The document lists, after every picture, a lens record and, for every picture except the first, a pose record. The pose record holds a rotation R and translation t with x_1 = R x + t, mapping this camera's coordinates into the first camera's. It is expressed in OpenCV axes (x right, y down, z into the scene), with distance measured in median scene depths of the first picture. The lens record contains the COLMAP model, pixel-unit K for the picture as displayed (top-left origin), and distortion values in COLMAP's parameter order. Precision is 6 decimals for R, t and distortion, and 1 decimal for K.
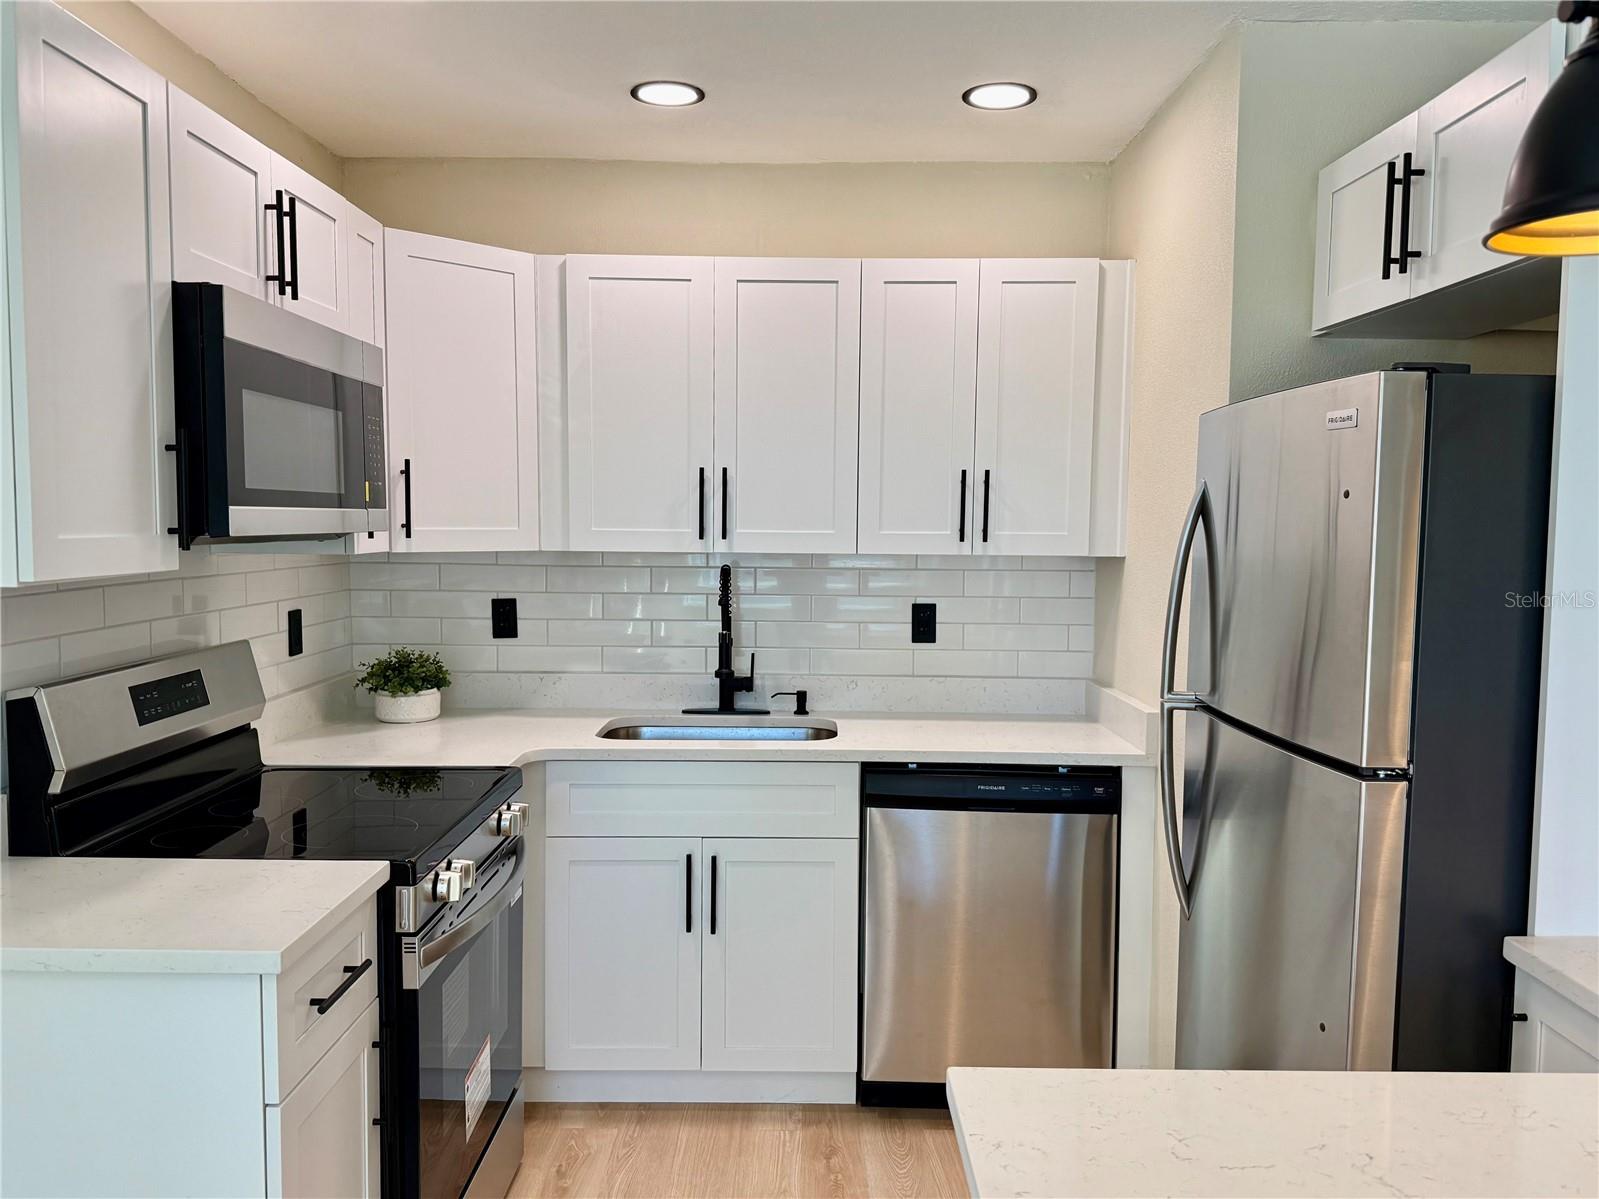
lens RADIAL K [[1214.4, 0, 772.9], [0, 1214.4, 604.7], [0, 0, 1]] dist [0.185836, -0.399554]
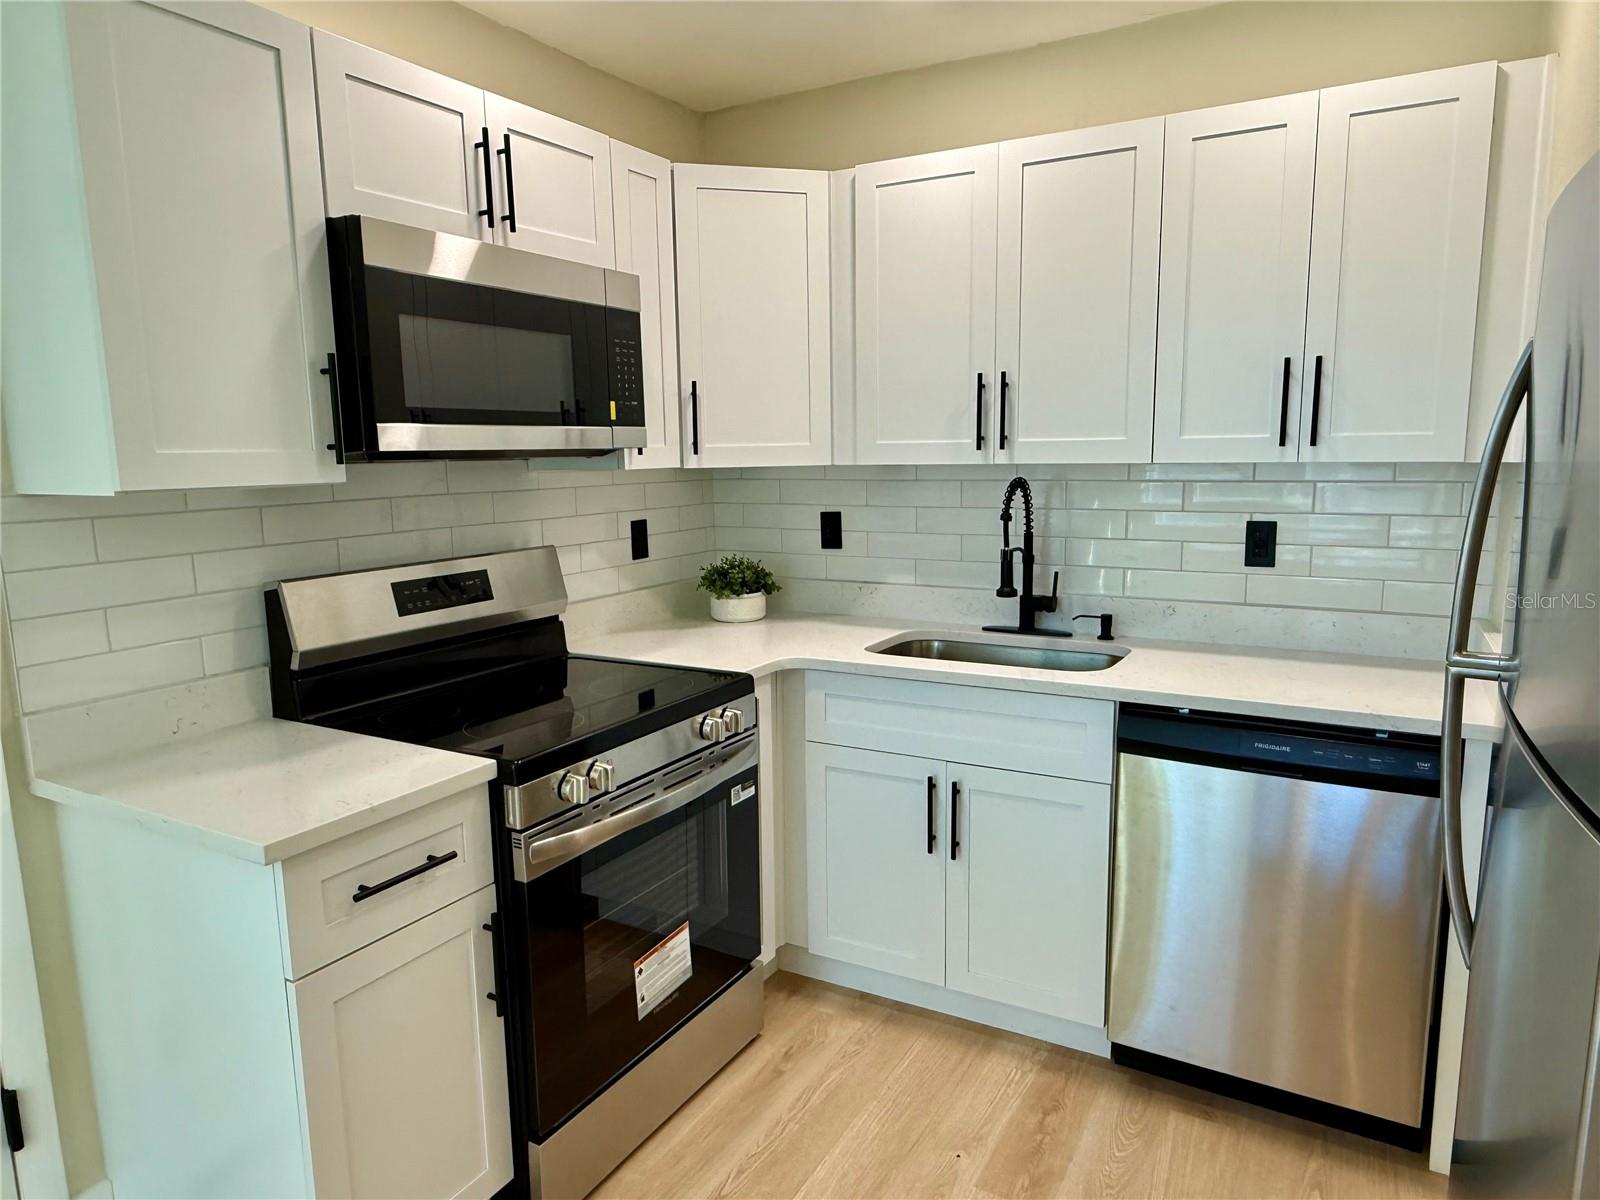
lens RADIAL K [[997.6, 0, 800.0], [0, 997.6, 600.0], [0, 0, 1]] dist [-0.000016, -0.004354]
pose [[0.876807, 0.049560, -0.478282, 0.212833], [-0.010559, 0.996419, 0.083893, -0.001210], [0.480727, -0.068508, 0.874190, 0.267722]]
